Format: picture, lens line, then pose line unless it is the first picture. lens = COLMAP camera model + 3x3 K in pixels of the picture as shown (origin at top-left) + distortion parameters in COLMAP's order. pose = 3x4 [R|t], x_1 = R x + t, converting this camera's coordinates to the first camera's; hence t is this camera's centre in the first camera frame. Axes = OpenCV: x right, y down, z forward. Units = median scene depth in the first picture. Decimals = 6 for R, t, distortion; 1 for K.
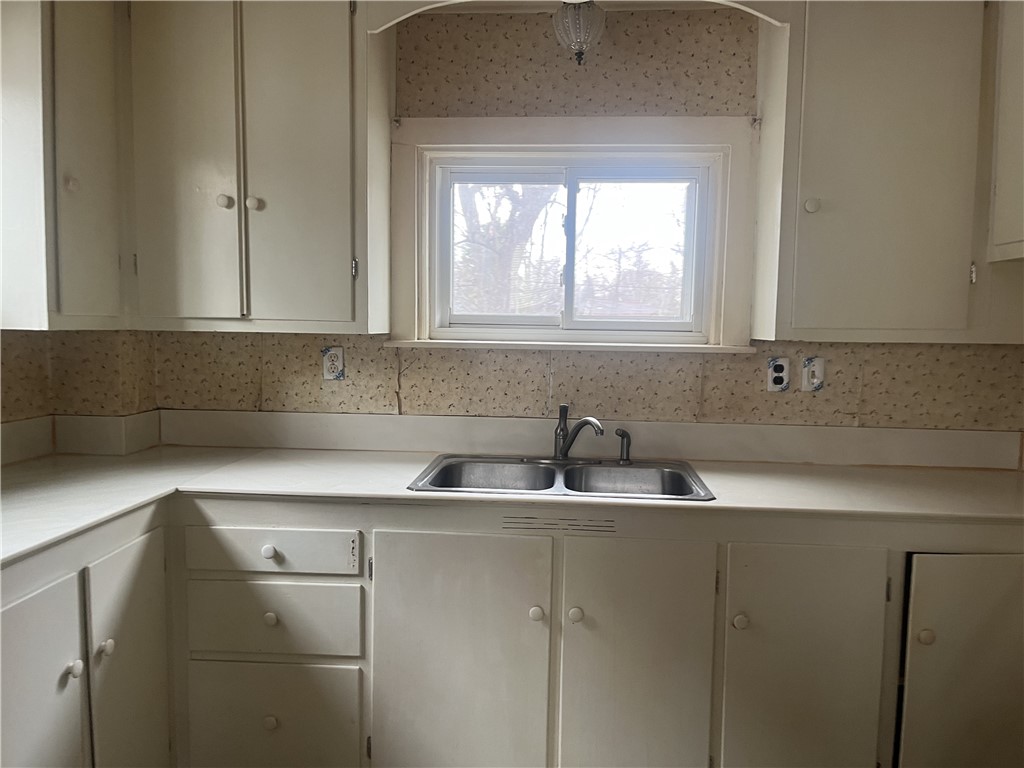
lens RADIAL K [[771.1, 0, 514.0], [0, 771.1, 383.1], [0, 0, 1]] dist [0.041916, -0.049351]
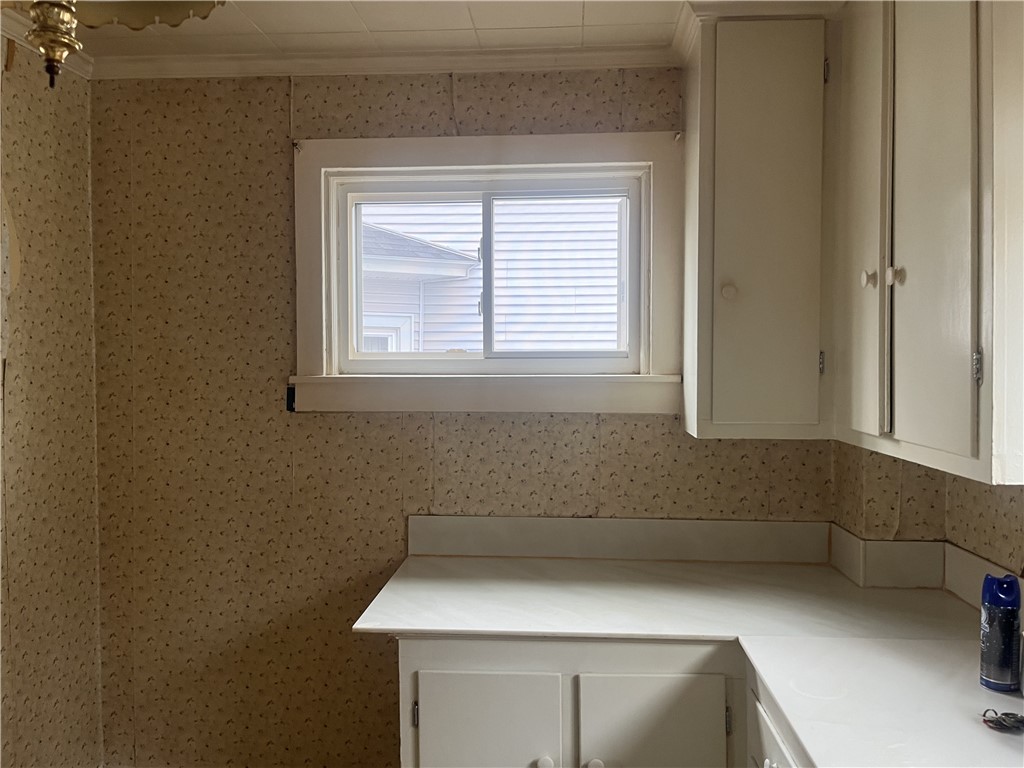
lens RADIAL K [[771.1, 0, 516.5], [0, 771.1, 388.0], [0, 0, 1]] dist [0.041916, -0.049351]
pose [[0.017685, 0.018072, -0.999680, 0.350035], [-0.077270, 0.996871, 0.016654, -0.114249], [0.996853, 0.076951, 0.019026, 0.647849]]
